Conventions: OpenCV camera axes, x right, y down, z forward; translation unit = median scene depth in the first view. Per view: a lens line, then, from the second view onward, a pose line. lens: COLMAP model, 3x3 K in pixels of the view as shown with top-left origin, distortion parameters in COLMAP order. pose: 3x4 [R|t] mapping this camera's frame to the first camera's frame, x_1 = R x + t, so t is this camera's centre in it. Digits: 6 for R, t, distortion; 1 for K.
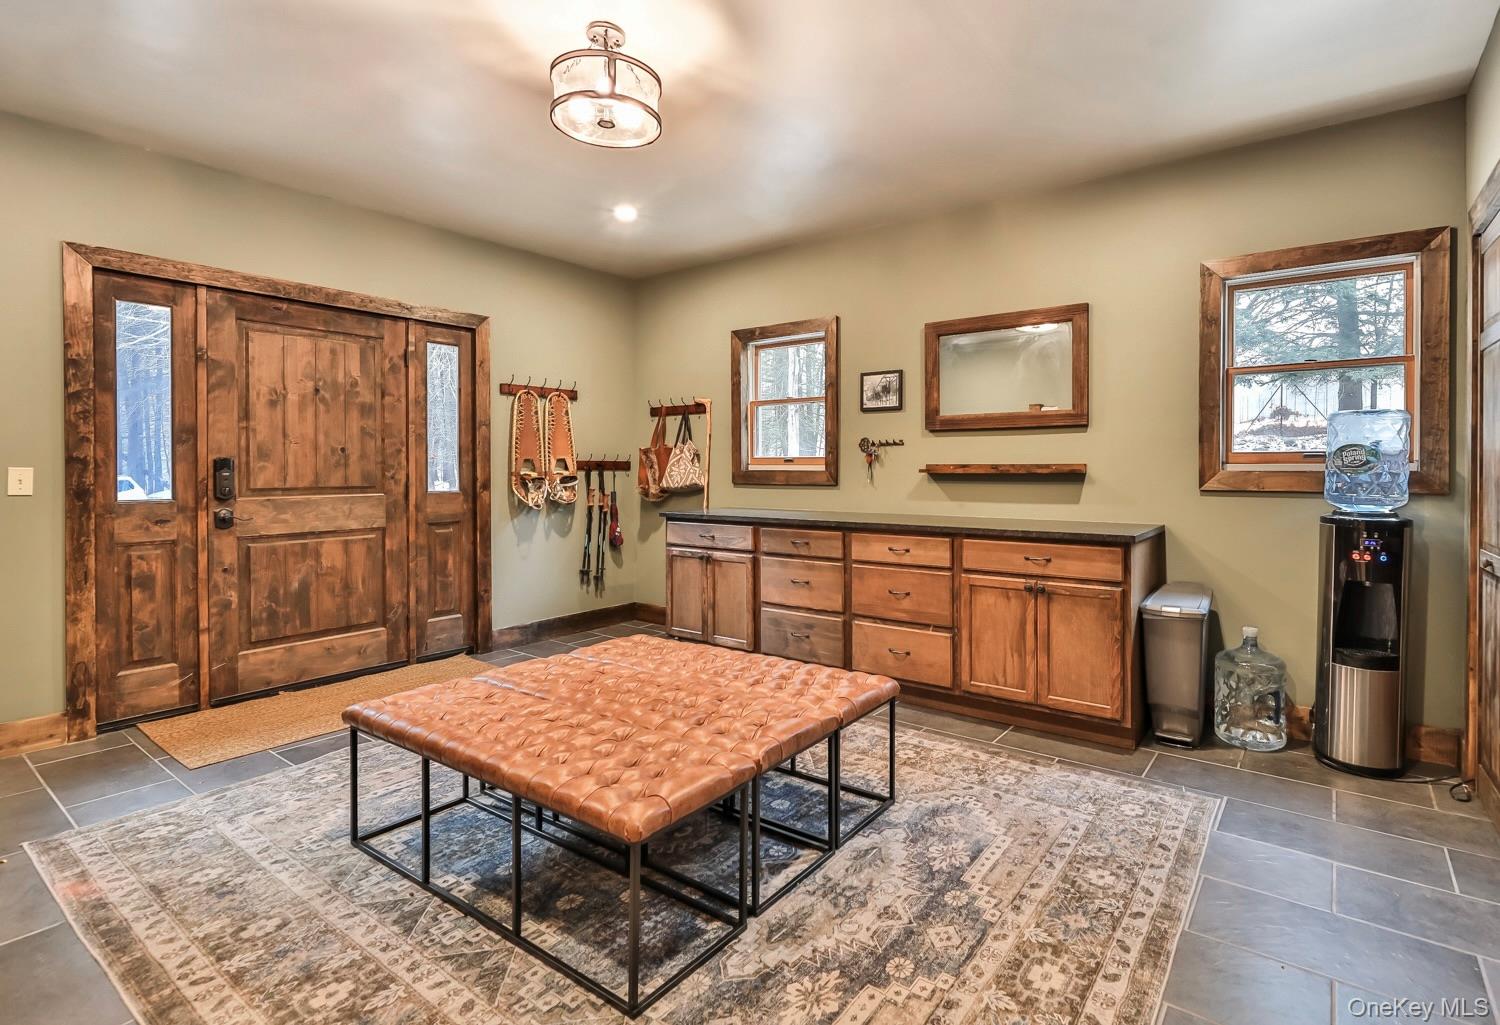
lens RADIAL K [[712.1, 0, 825.4], [0, 712.1, 469.8], [0, 0, 1]] dist [-0.001801, -0.000906]
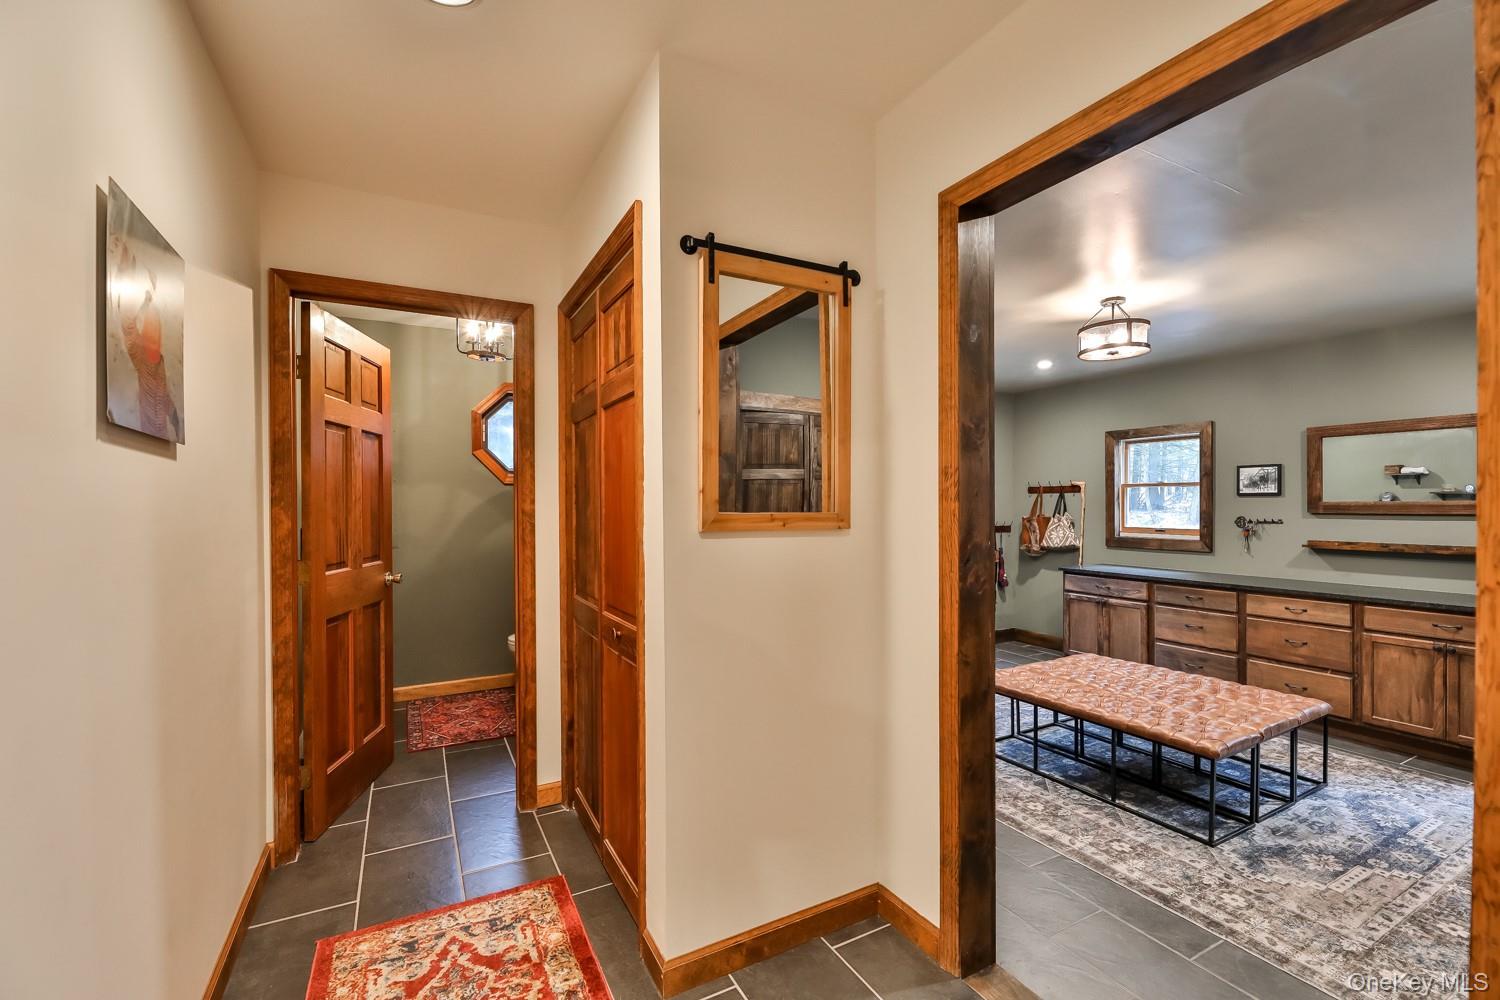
lens RADIAL K [[633.6, 0, 745.6], [0, 633.6, 504.7], [0, 0, 1]] dist [-0.001817, -0.002568]
pose [[0.890568, 0.000123, -0.454850, -0.262308], [0.000175, 1.000000, 0.000613, -0.079834], [0.454850, -0.000626, 0.890568, -0.489395]]
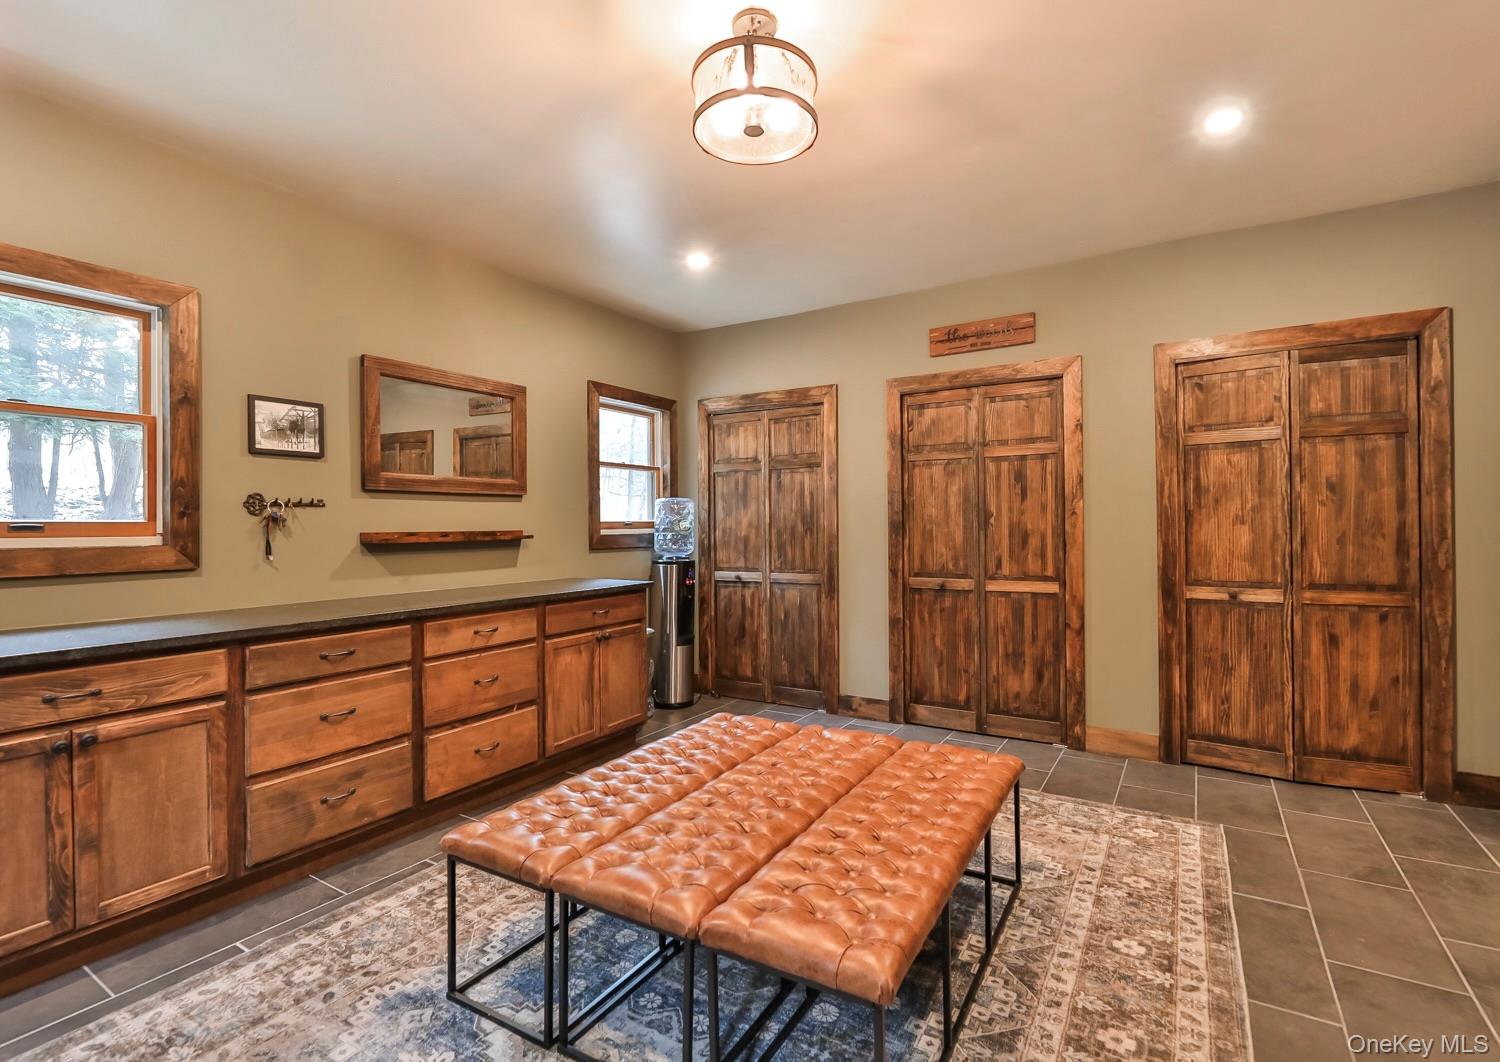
lens RADIAL K [[708.6, 0, 754.5], [0, 708.6, 525.6], [0, 0, 1]] dist [-0.002398, -0.000111]
pose [[-0.052812, -0.000415, 0.998604, -0.745230], [0.012085, 0.999926, 0.001055, -0.012533], [-0.998531, 0.012124, -0.052803, 0.688735]]
